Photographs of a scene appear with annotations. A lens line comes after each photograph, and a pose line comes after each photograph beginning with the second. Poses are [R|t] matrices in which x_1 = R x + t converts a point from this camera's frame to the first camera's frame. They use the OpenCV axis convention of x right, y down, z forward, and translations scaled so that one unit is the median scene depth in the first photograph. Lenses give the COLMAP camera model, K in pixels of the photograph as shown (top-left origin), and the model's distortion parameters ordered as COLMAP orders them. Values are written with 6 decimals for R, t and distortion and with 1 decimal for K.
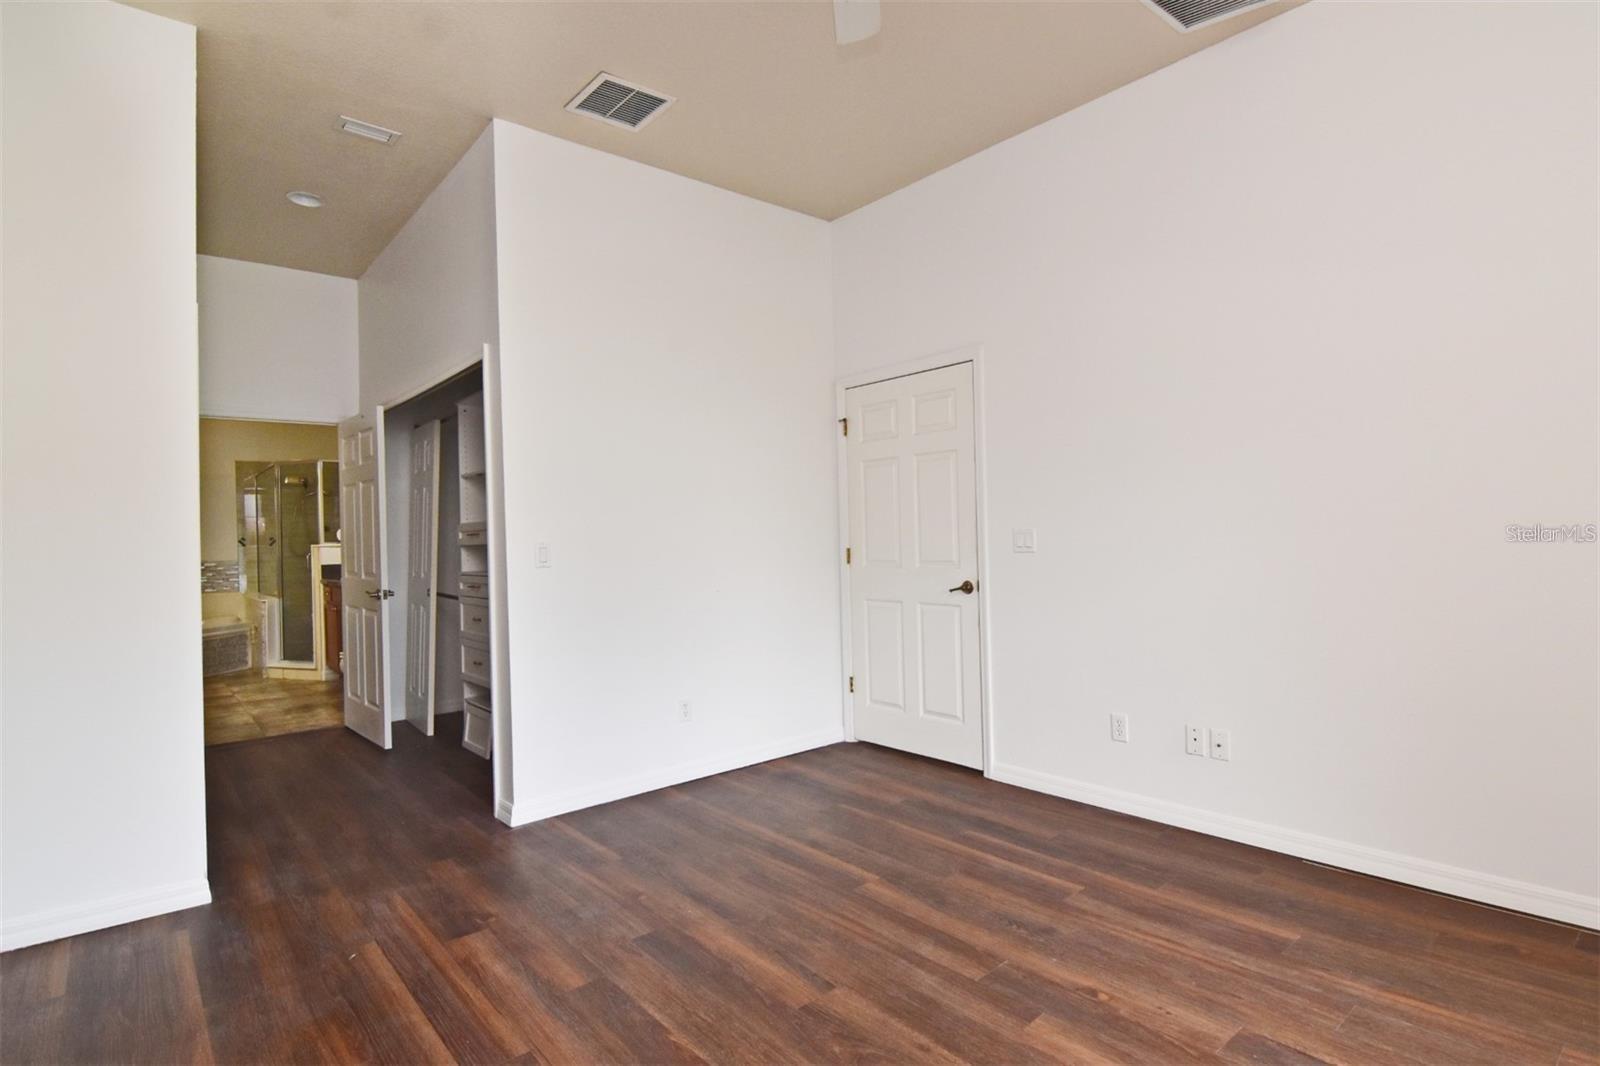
lens RADIAL K [[748.9, 0, 800.0], [0, 748.9, 533.0], [0, 0, 1]] dist [-0.026259, -0.000697]
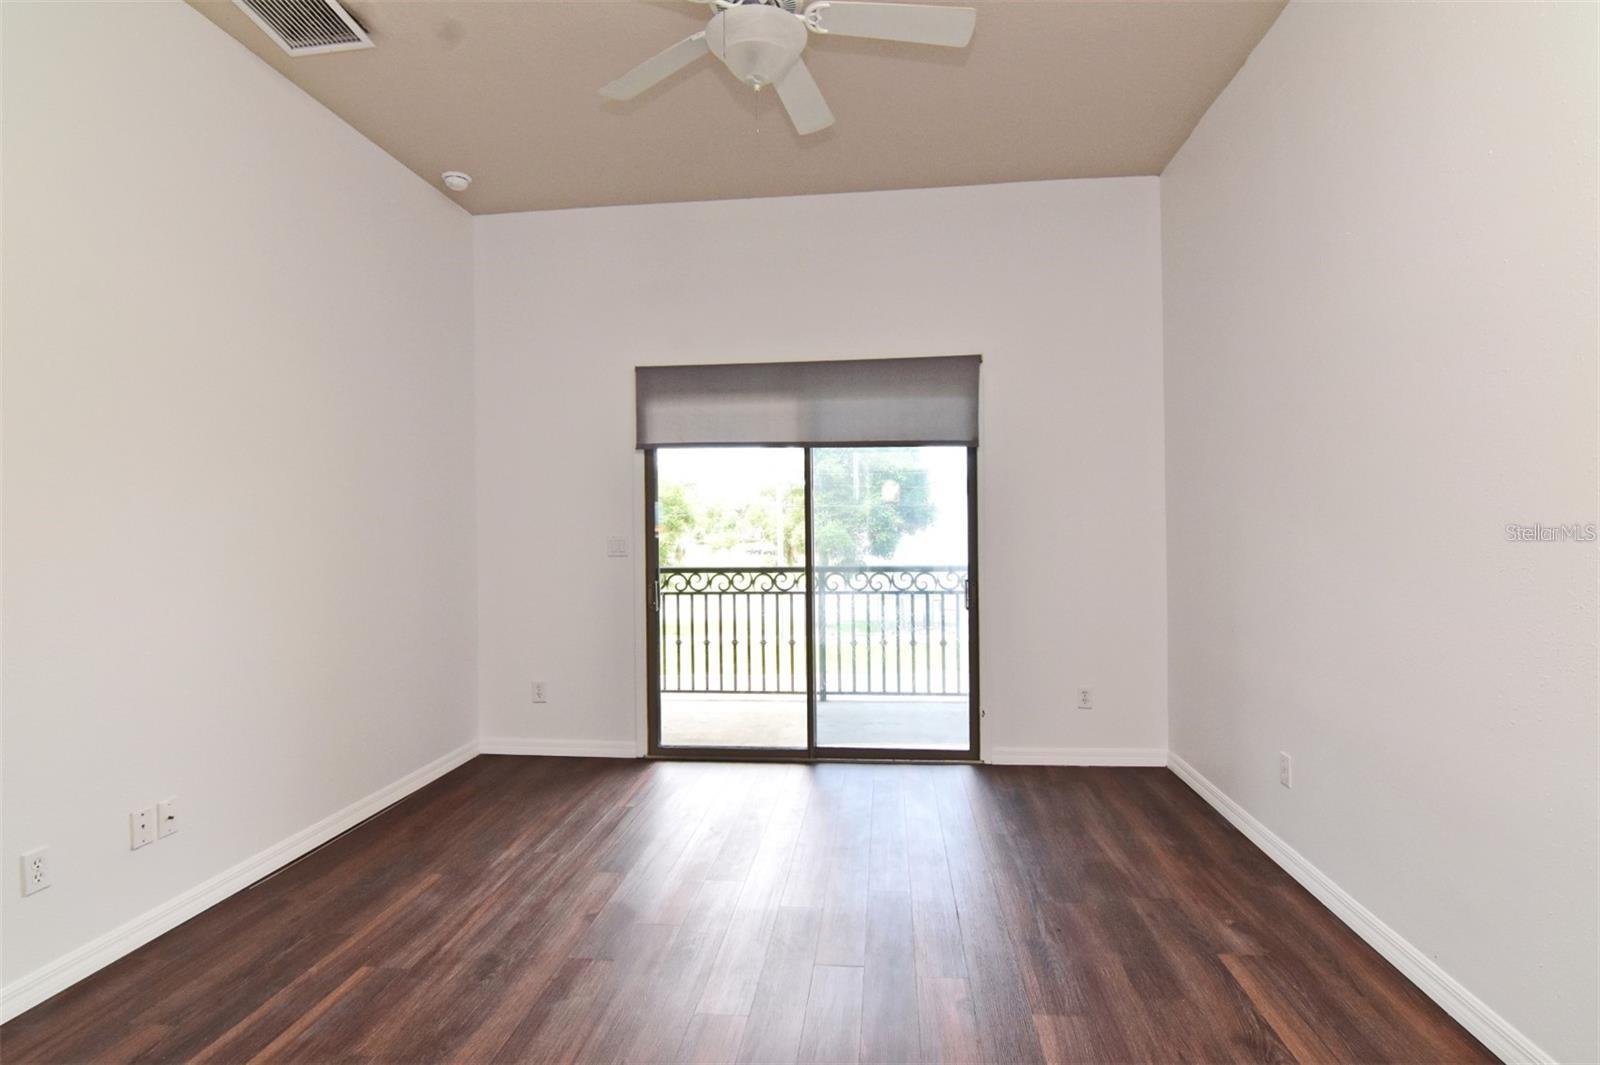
lens RADIAL K [[748.9, 0, 800.0], [0, 748.9, 532.5], [0, 0, 1]] dist [-0.026259, -0.000697]
pose [[-0.645697, 0.017879, 0.763384, -0.650277], [0.024066, 0.999706, -0.003058, -0.019503], [-0.763214, 0.016398, -0.645938, 1.215373]]
